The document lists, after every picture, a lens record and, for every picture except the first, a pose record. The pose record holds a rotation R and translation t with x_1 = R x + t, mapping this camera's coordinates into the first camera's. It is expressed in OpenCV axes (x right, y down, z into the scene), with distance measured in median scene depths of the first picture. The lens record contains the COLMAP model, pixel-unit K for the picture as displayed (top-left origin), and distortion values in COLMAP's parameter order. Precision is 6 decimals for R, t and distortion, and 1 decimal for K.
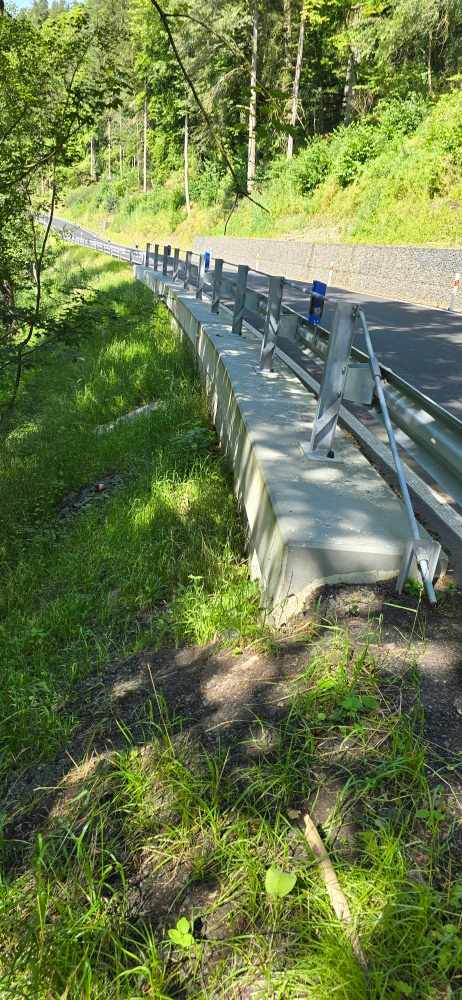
lens RADIAL K [[717.7, 0, 227.5], [0, 717.7, 509.6], [0, 0, 1]] dist [0.049233, -0.025523]
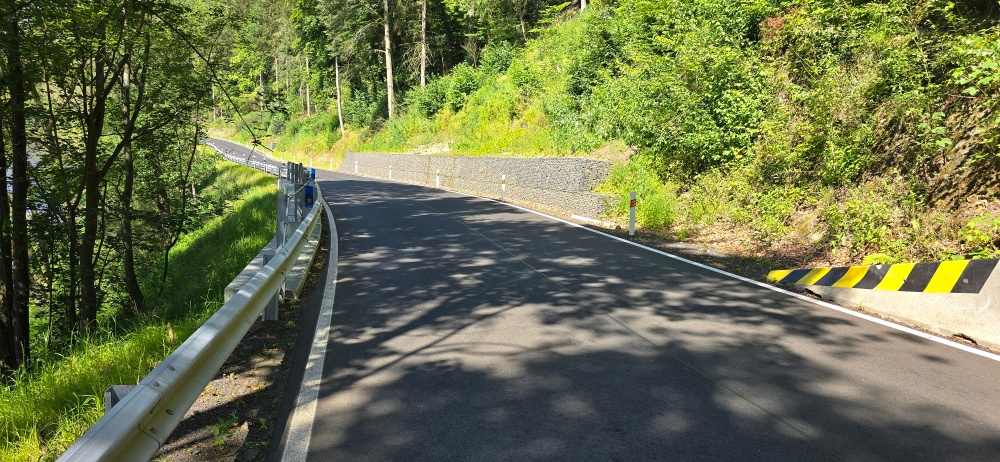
lens RADIAL K [[717.7, 0, 494.9], [0, 717.7, 240.1], [0, 0, 1]] dist [0.049233, -0.025523]
pose [[0.990824, -0.059263, 0.121469, 0.044204], [0.085672, 0.970509, -0.225329, 0.031706], [-0.104533, 0.233668, 0.966681, -0.091826]]
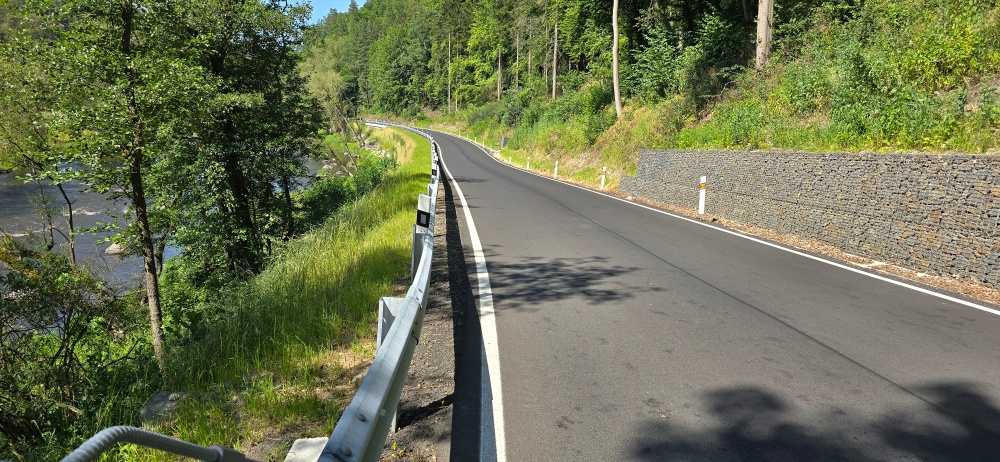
lens RADIAL K [[717.7, 0, 501.4], [0, 717.7, 231.4], [0, 0, 1]] dist [0.049233, -0.025523]
pose [[0.981471, -0.012122, -0.191225, -0.046431], [-0.035690, 0.968965, -0.244607, -0.219467], [0.188256, 0.246899, 0.950579, 0.576170]]
